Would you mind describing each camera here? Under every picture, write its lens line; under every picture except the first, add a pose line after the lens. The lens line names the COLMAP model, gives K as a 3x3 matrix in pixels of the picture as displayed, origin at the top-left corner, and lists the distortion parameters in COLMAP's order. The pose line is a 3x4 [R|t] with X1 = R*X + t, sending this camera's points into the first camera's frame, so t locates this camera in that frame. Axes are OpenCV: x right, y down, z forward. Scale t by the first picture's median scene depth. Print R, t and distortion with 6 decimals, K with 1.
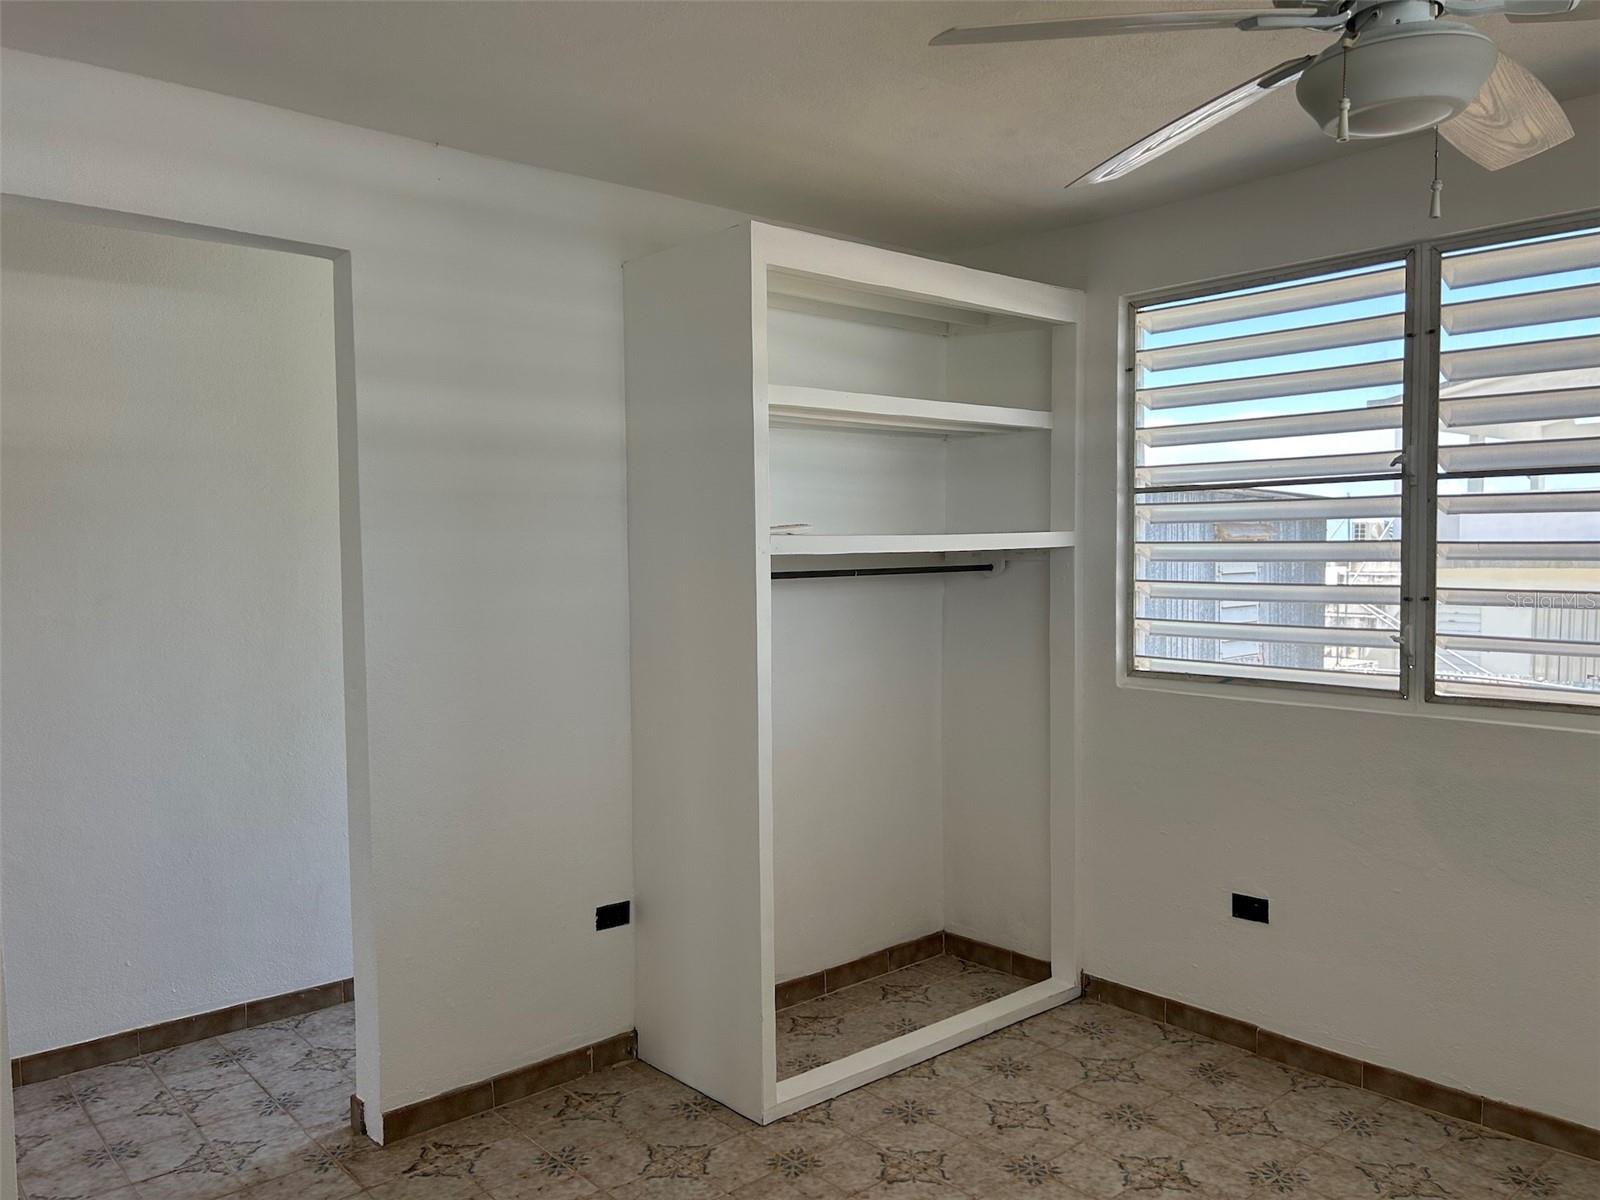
lens RADIAL K [[1168.3, 0, 800.0], [0, 1168.3, 600.0], [0, 0, 1]] dist [0.003739, -0.001008]
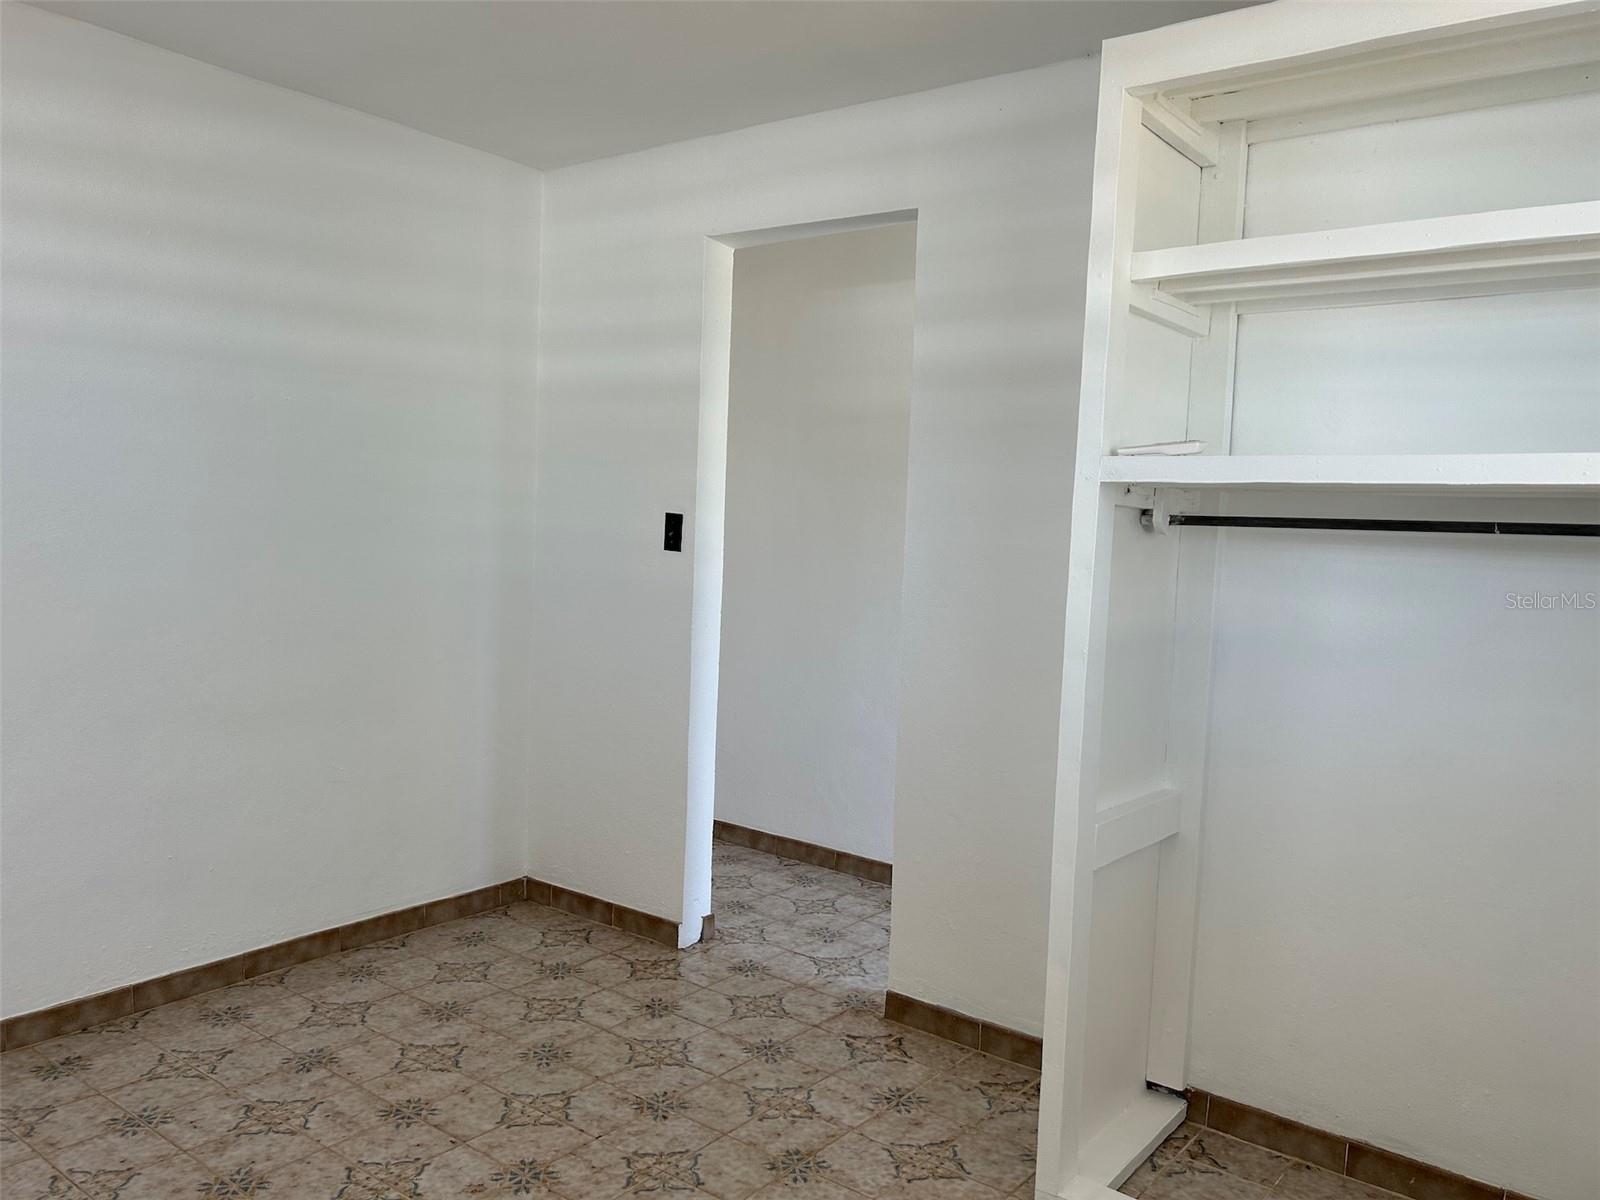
lens RADIAL K [[1207.6, 0, 800.0], [0, 1207.6, 600.0], [0, 0, 1]] dist [-0.001904, -0.002154]
pose [[0.178018, 0.086852, -0.980187, 0.731397], [-0.062332, 0.995092, 0.076852, -0.015426], [0.982051, 0.047416, 0.182558, 0.694105]]
